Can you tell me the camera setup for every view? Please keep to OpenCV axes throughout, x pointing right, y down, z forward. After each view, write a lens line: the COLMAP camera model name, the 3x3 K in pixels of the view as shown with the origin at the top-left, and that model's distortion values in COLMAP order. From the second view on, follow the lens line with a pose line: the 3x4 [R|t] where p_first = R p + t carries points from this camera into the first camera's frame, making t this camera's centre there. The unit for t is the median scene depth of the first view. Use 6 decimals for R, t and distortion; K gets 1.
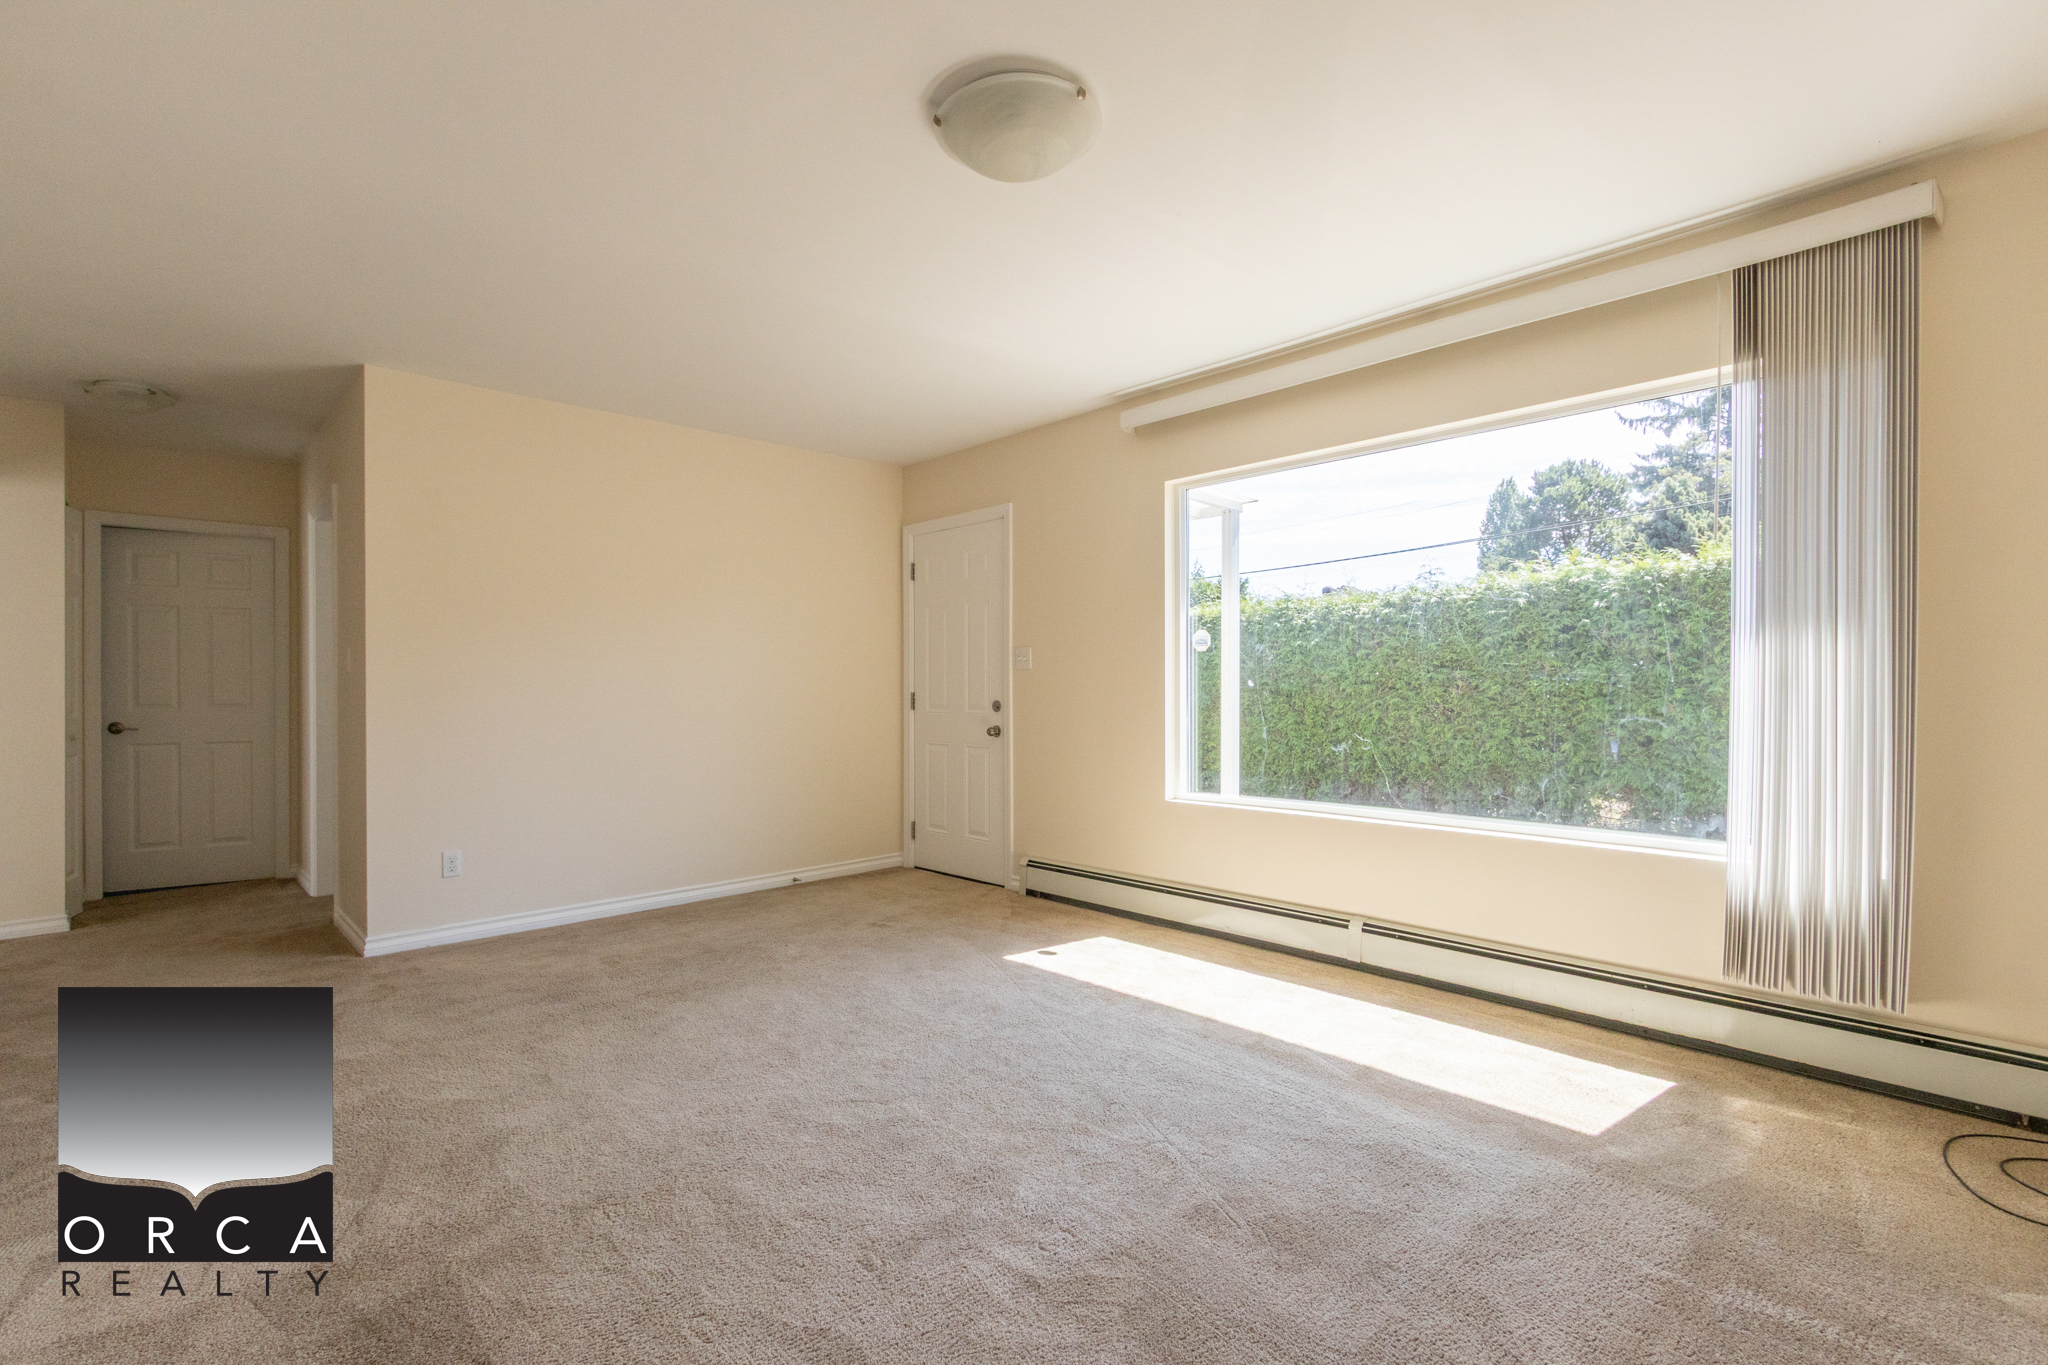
lens RADIAL K [[926.8, 0, 999.6], [0, 926.8, 698.6], [0, 0, 1]] dist [0.007037, -0.002043]
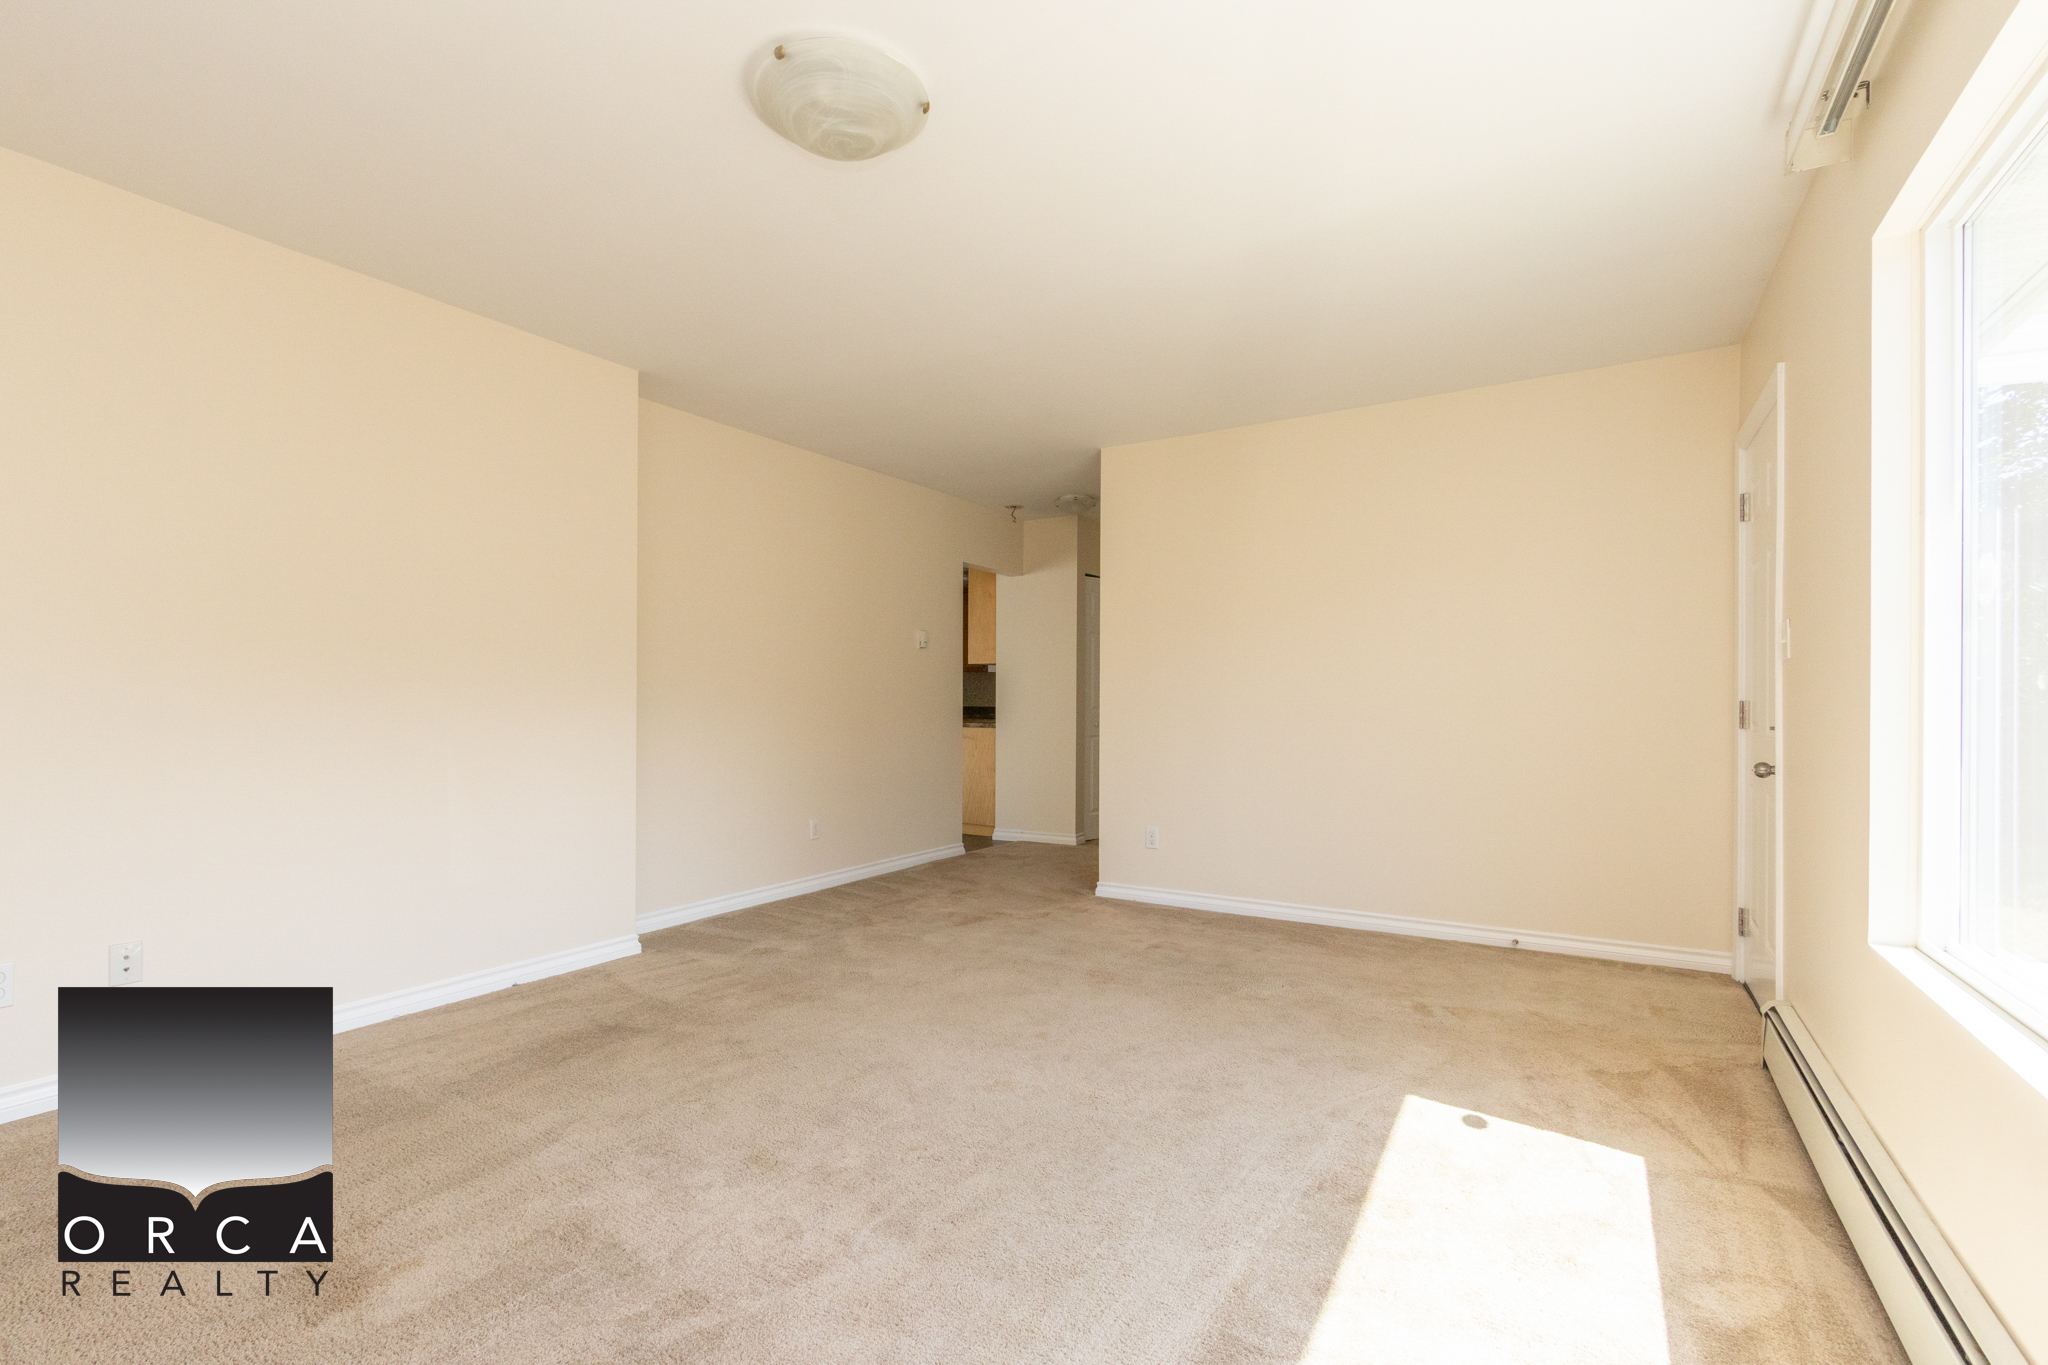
lens RADIAL K [[926.8, 0, 998.1], [0, 926.8, 690.8], [0, 0, 1]] dist [0.007037, -0.002043]
pose [[0.258612, -0.001676, -0.965980, 0.563488], [-0.011761, 0.999919, -0.004883, -0.006361], [0.965910, 0.012624, 0.258571, 0.522612]]
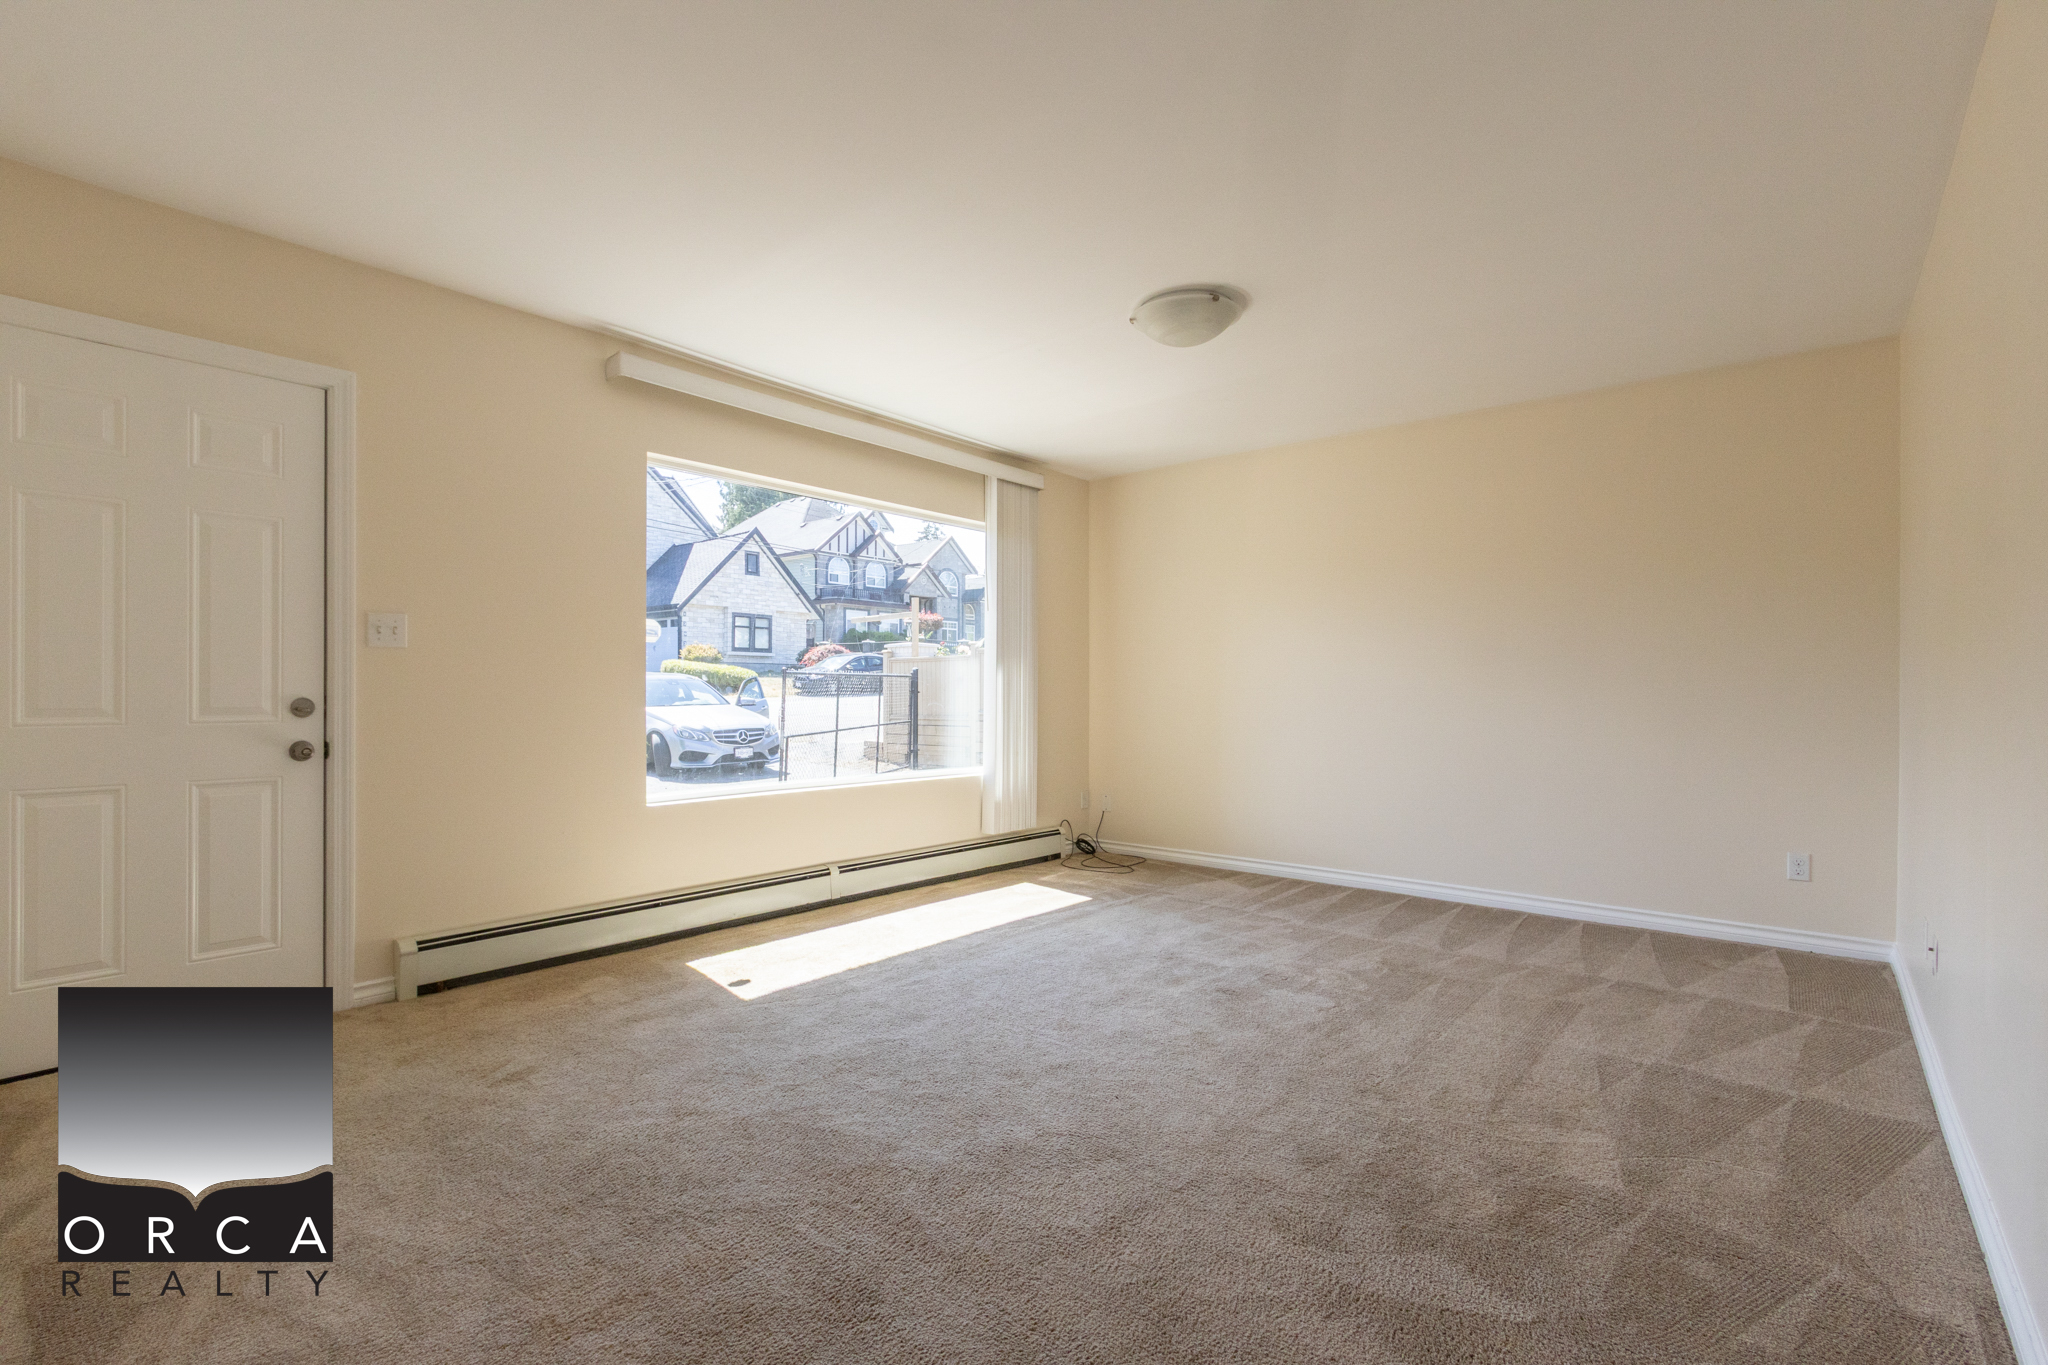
lens RADIAL K [[926.8, 0, 1010.2], [0, 926.8, 695.2], [0, 0, 1]] dist [0.007037, -0.002043]
pose [[-0.110868, -0.004808, 0.993823, -0.839023], [0.002024, 0.999985, 0.005064, -0.002005], [-0.993833, 0.002573, -0.110857, 0.834369]]
